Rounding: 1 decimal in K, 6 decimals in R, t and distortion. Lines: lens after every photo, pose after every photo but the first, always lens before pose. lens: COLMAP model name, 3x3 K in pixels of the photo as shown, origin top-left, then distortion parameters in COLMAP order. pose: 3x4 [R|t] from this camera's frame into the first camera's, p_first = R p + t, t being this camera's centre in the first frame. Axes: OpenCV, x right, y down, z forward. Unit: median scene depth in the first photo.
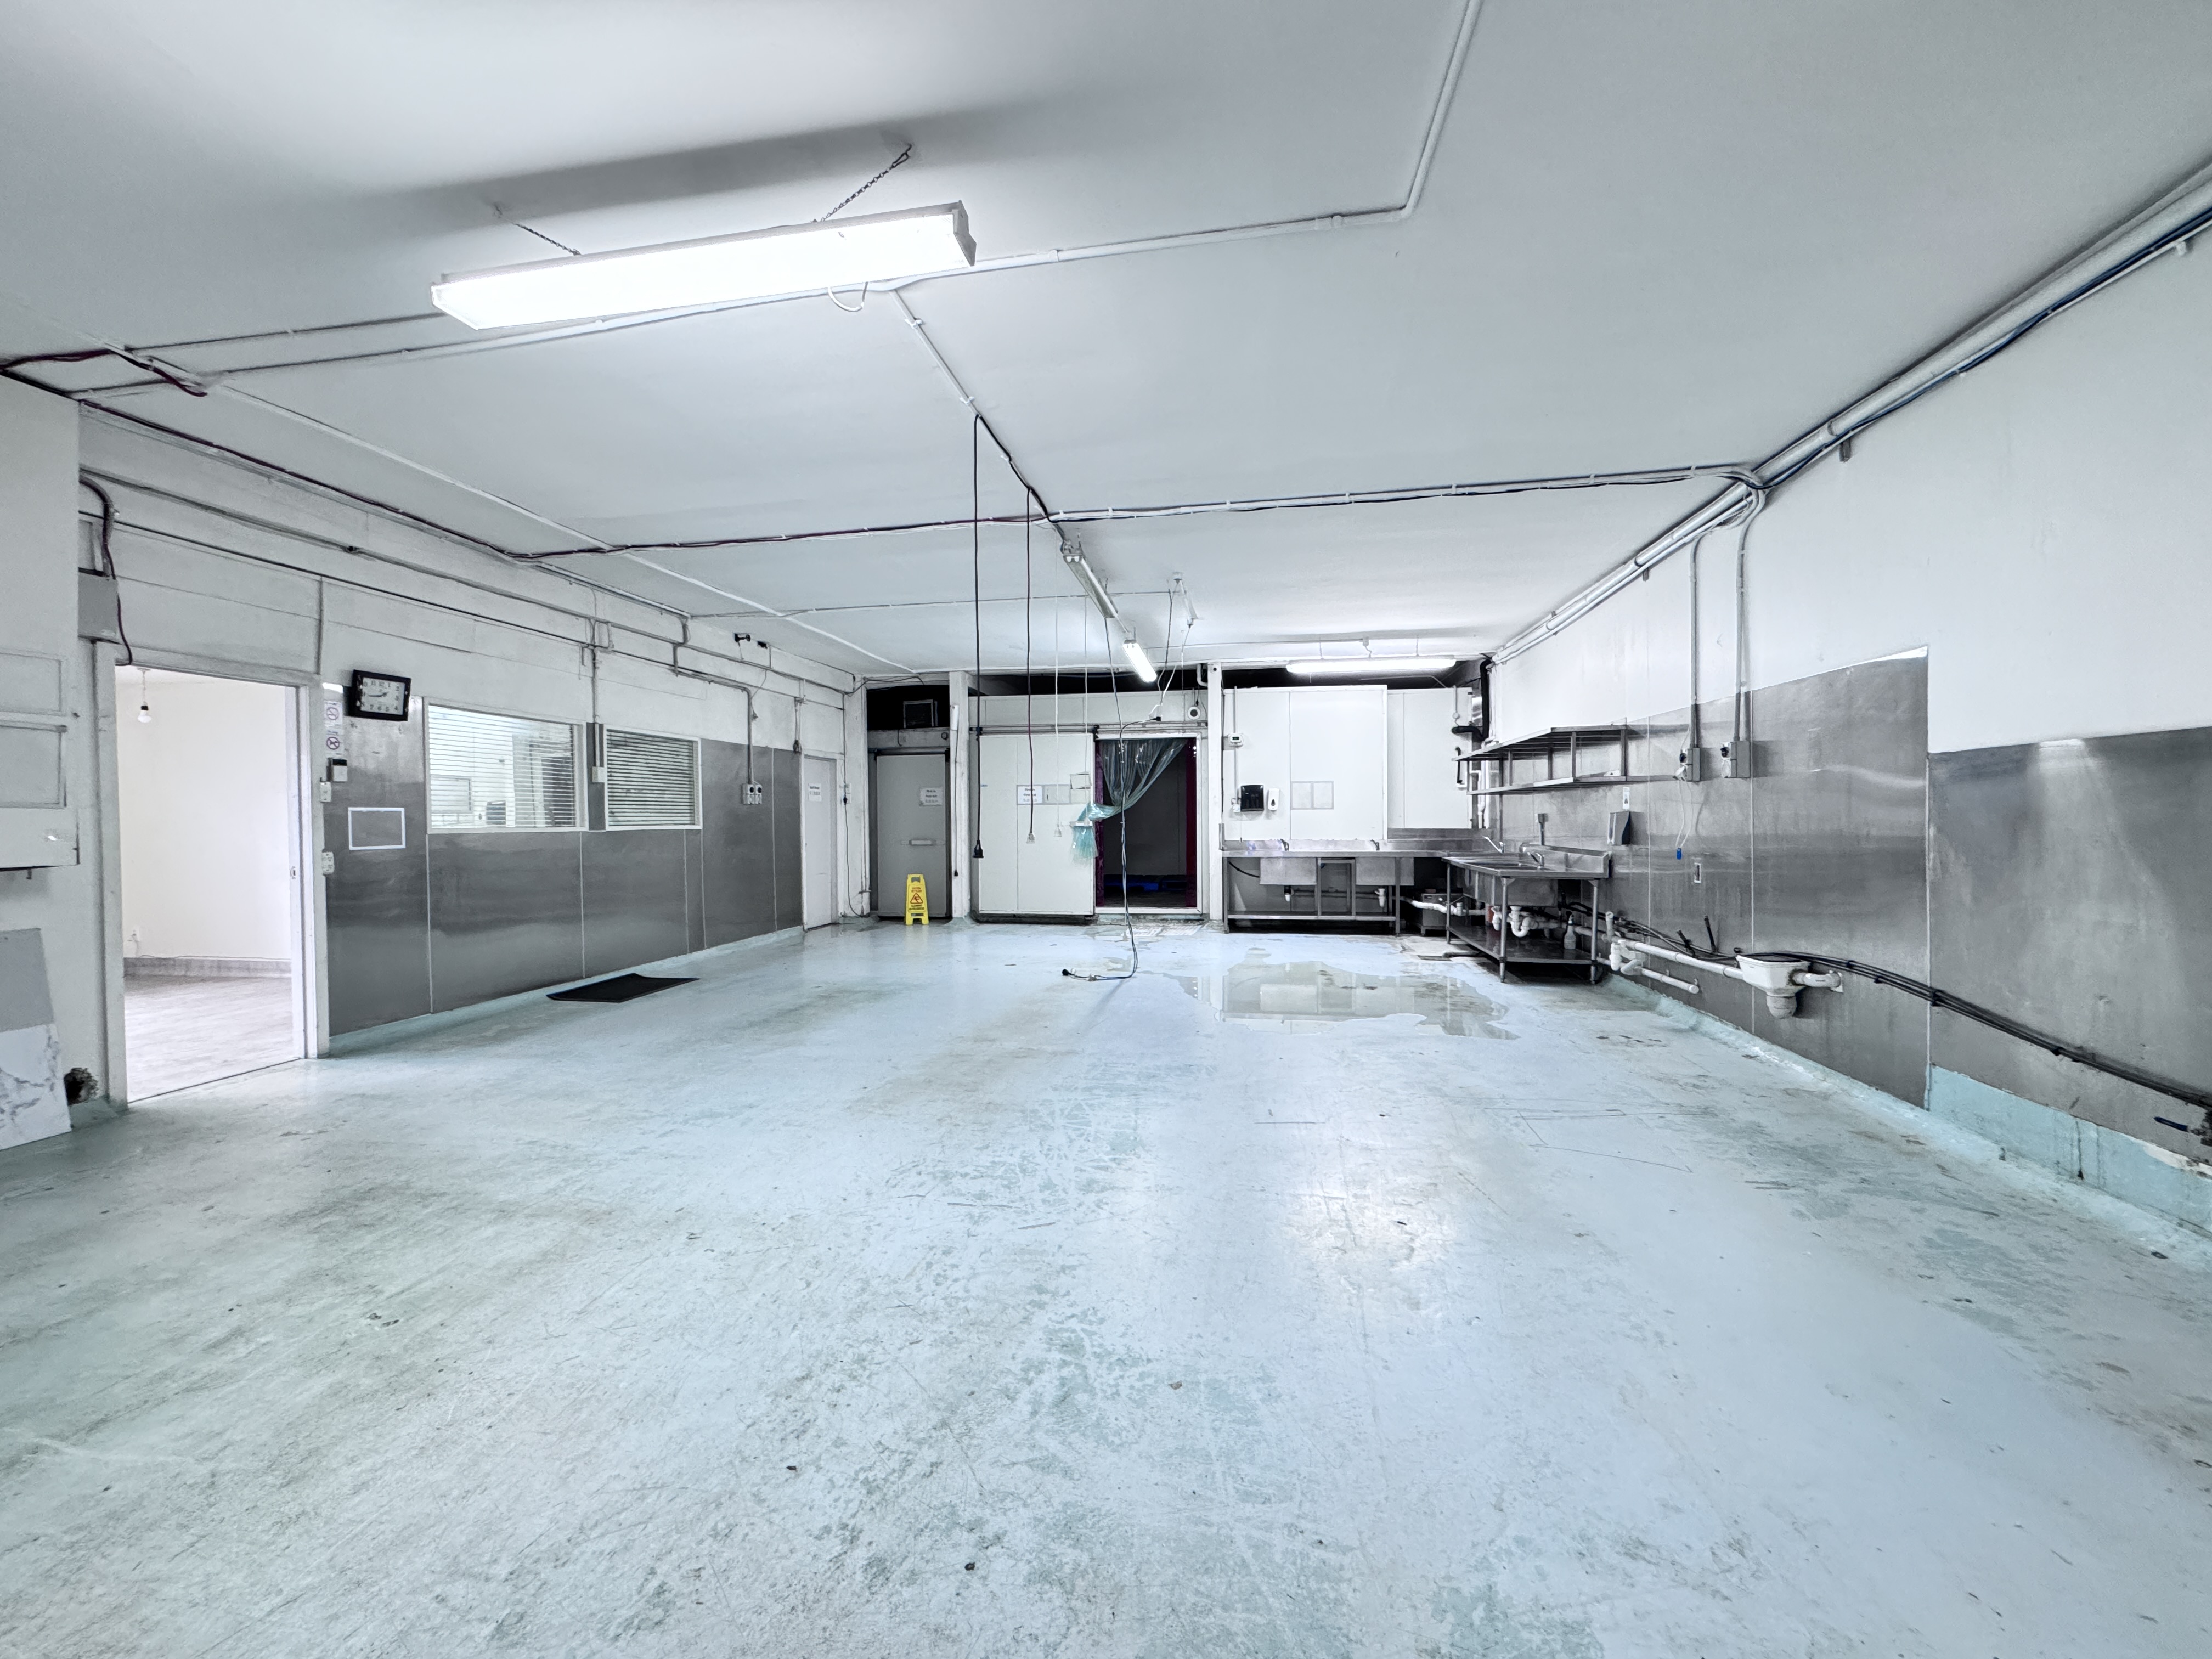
lens RADIAL K [[887.3, 0, 1102.4], [0, 887.3, 822.2], [0, 0, 1]] dist [-0.001691, 0.001030]
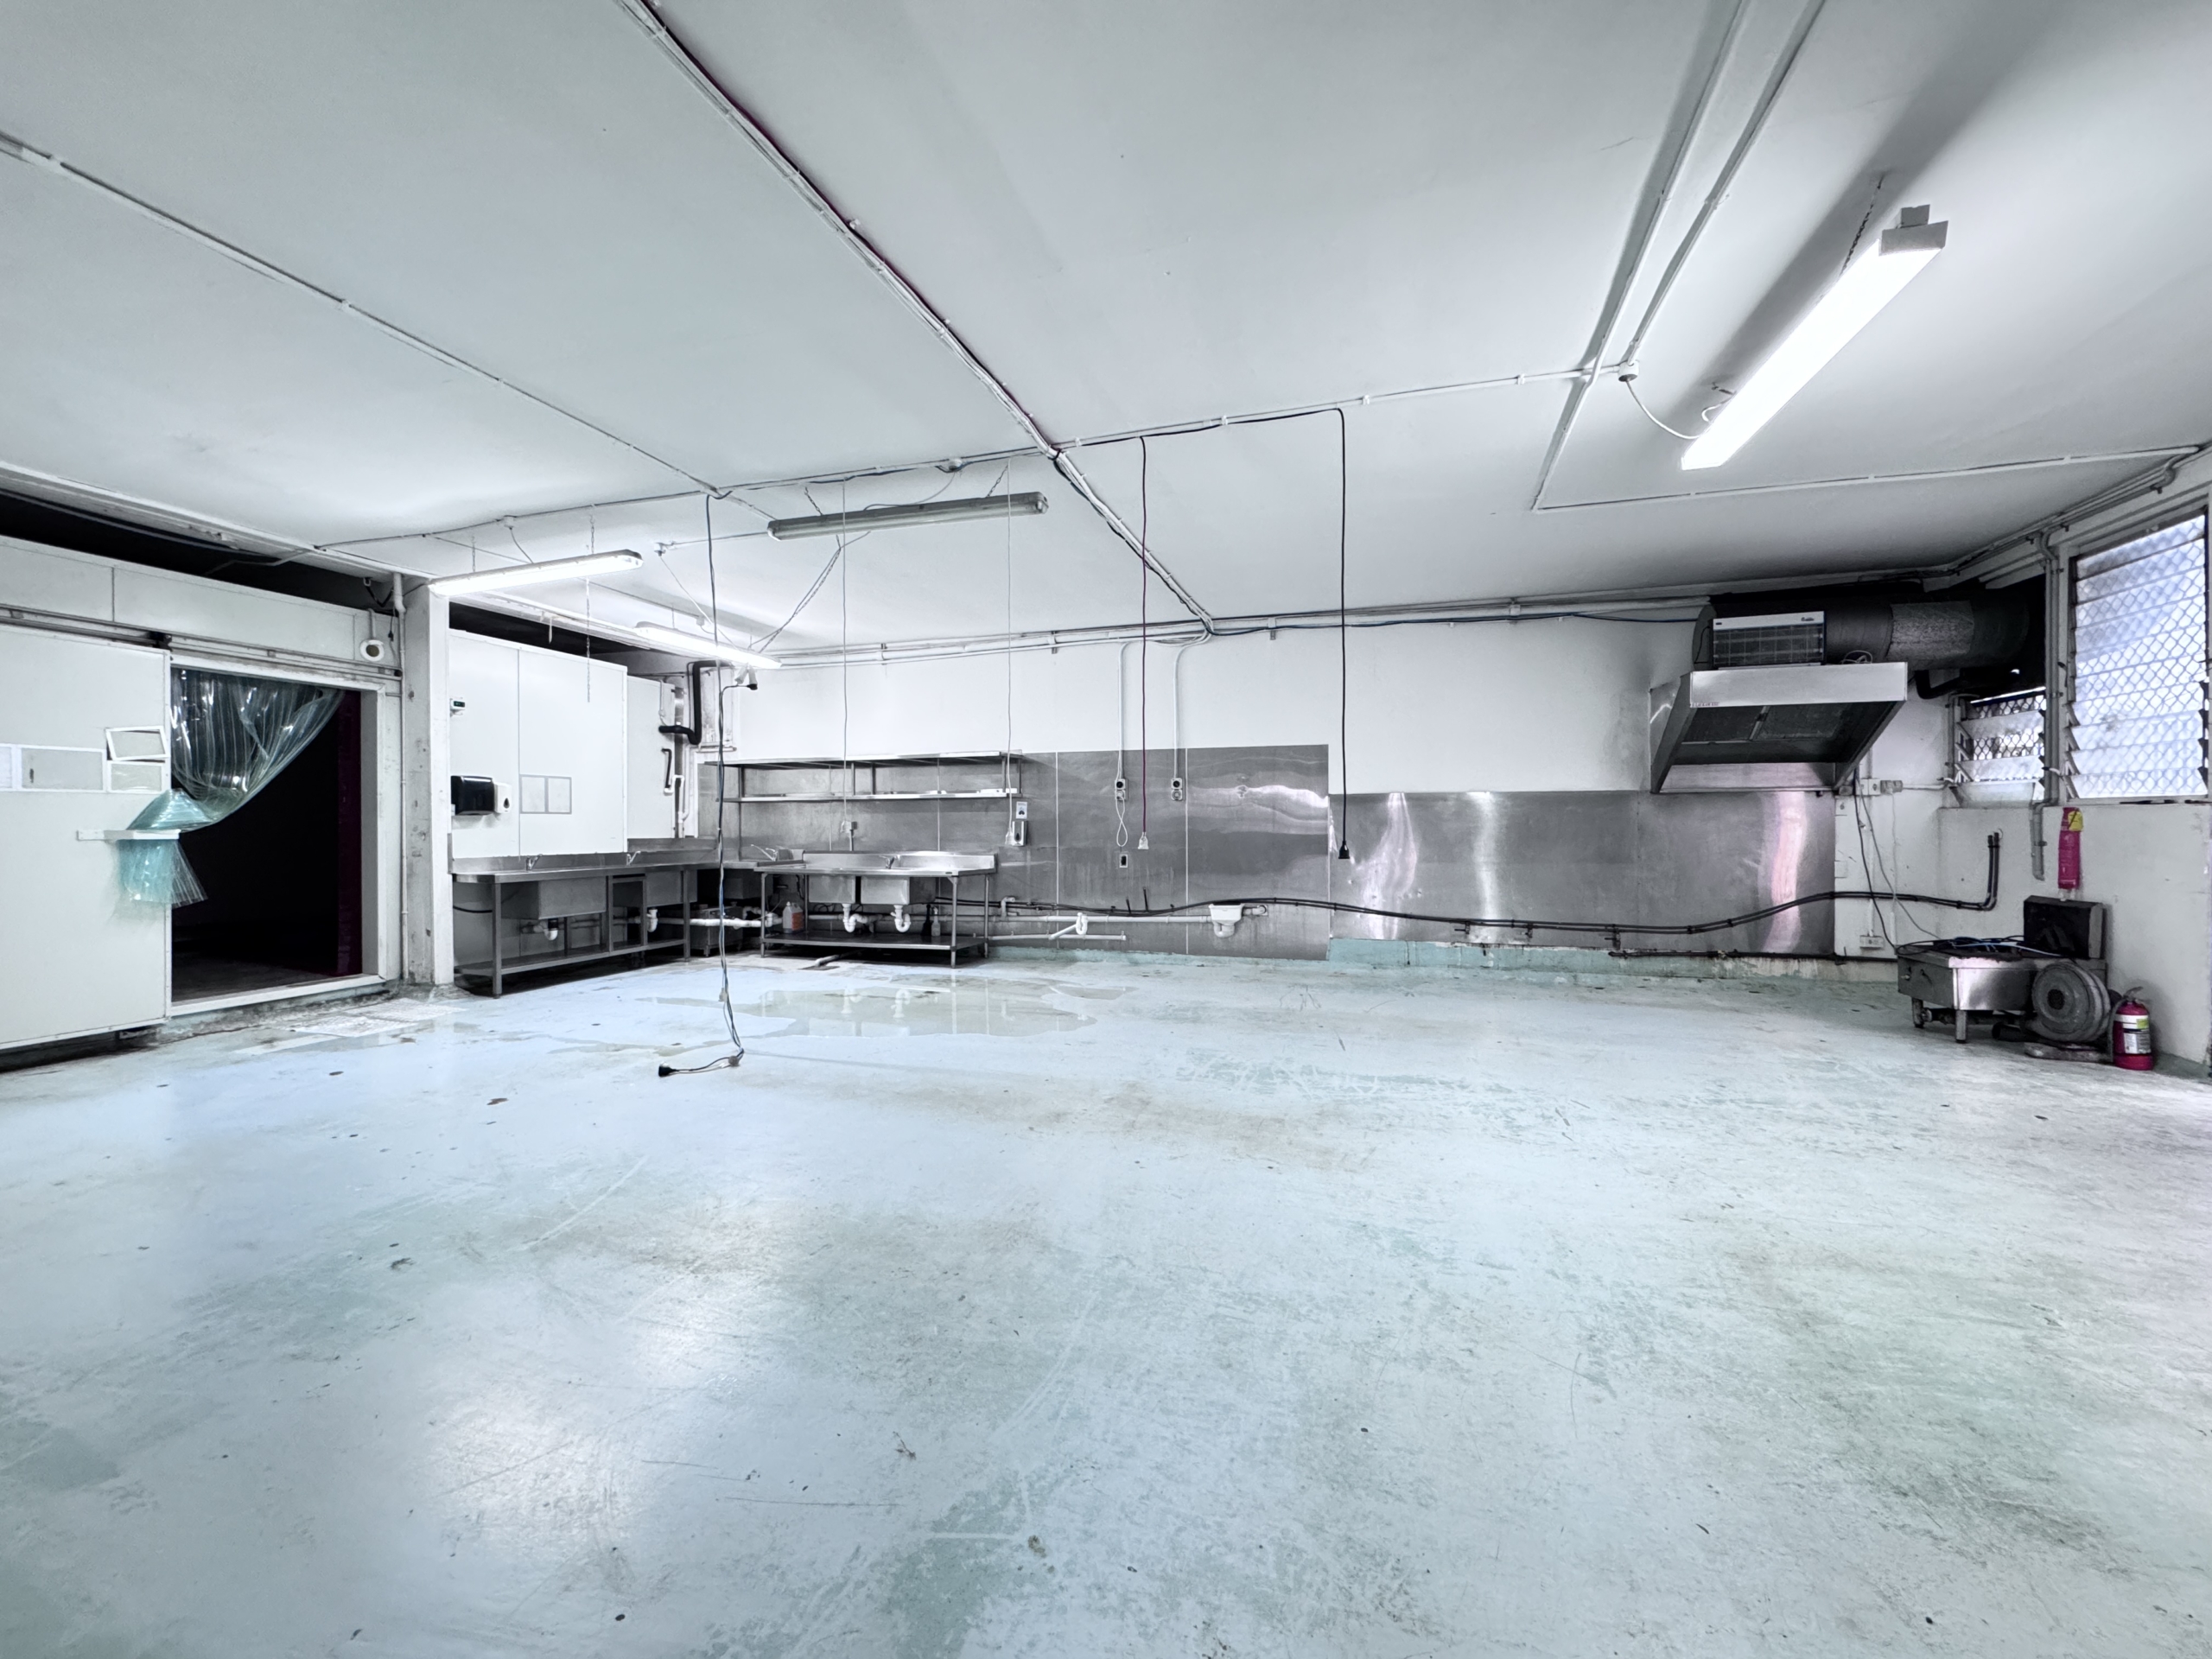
lens RADIAL K [[887.3, 0, 1107.4], [0, 887.3, 833.2], [0, 0, 1]] dist [-0.001691, 0.001030]
pose [[0.124554, -0.003860, 0.992205, -1.306194], [0.006602, 0.999974, 0.003061, 0.006823], [-0.992191, 0.006169, 0.124576, 1.298457]]
